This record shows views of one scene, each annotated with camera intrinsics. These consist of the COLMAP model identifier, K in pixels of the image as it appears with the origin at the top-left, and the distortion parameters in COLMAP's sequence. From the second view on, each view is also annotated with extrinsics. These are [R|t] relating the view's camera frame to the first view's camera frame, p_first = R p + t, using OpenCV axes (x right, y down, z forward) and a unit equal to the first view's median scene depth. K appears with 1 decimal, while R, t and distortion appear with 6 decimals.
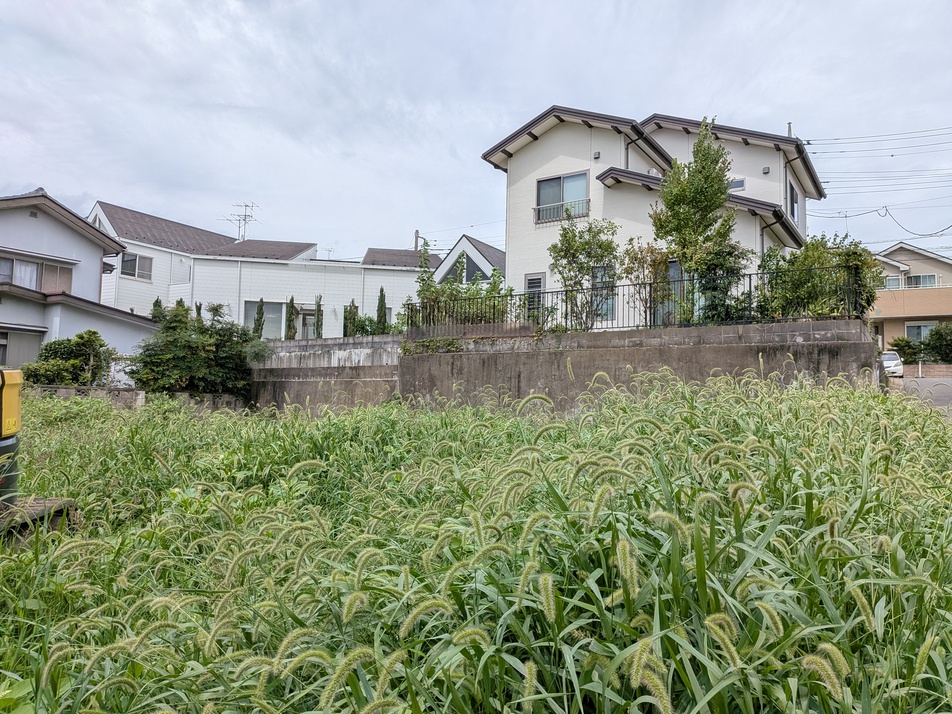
lens RADIAL K [[683.1, 0, 483.9], [0, 683.1, 358.8], [0, 0, 1]] dist [0.085997, -0.117718]
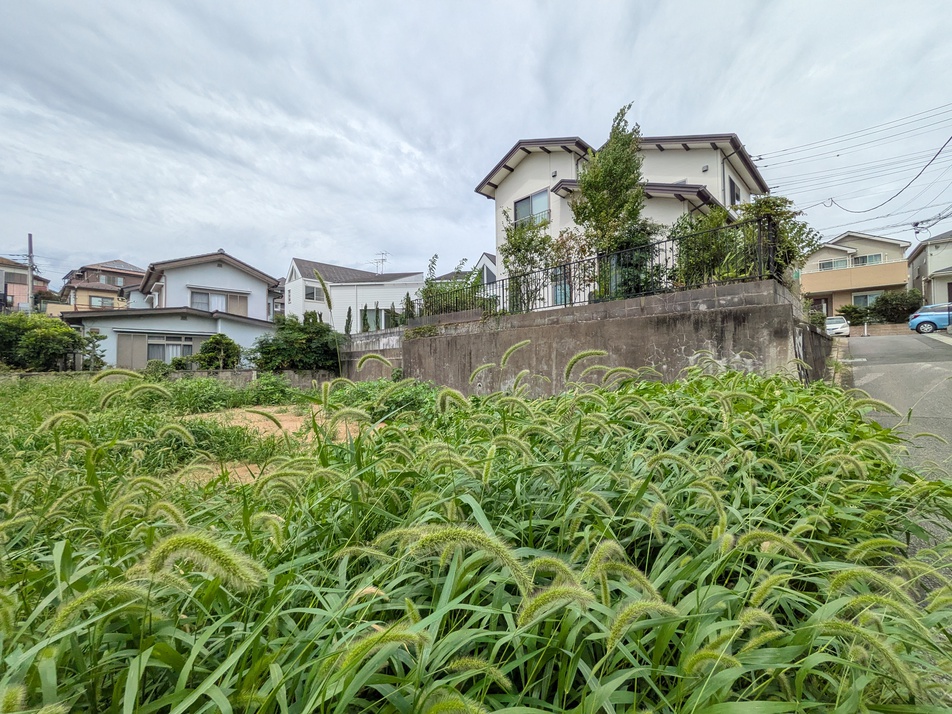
lens RADIAL K [[377.9, 0, 476.0], [0, 377.9, 357.0], [0, 0, 1]] dist [0.000874, 0.000255]
pose [[0.969848, -0.035983, -0.241040, 0.183330], [0.048194, 0.997826, 0.044954, 0.001094], [0.238898, -0.055216, 0.969474, 0.280714]]
